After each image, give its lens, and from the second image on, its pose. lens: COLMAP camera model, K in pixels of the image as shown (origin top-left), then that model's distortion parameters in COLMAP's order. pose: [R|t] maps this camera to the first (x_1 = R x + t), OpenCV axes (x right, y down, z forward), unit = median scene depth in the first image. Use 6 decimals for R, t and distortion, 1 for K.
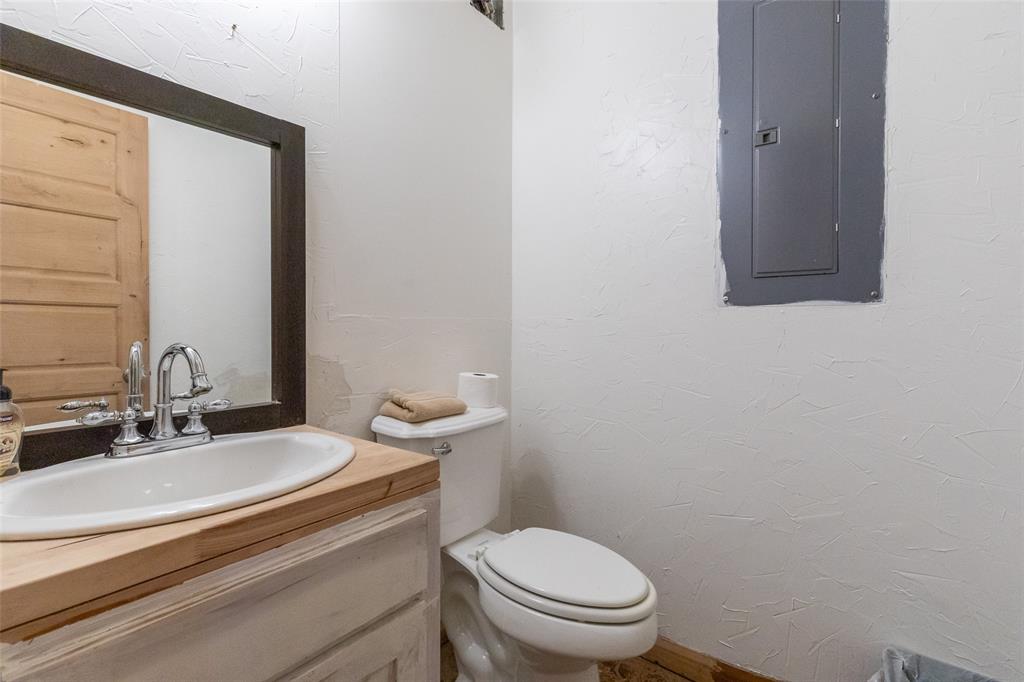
lens RADIAL K [[465.8, 0, 514.8], [0, 465.8, 330.4], [0, 0, 1]] dist [0.010156, -0.002664]
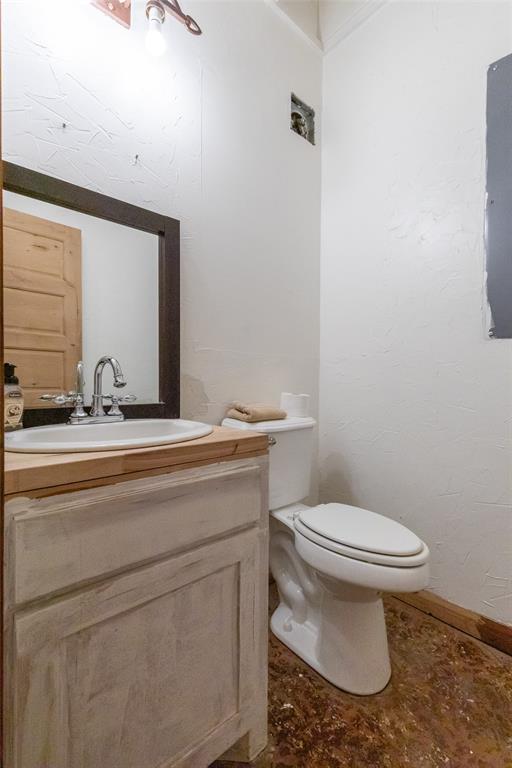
lens RADIAL K [[349.3, 0, 260.7], [0, 349.3, 390.2], [0, 0, 1]] dist [0.010156, -0.002664]
pose [[0.984969, 0.005236, -0.172651, 0.001309], [-0.004327, 0.999975, 0.005643, 0.089954], [0.172676, -0.004812, 0.984967, -0.052616]]
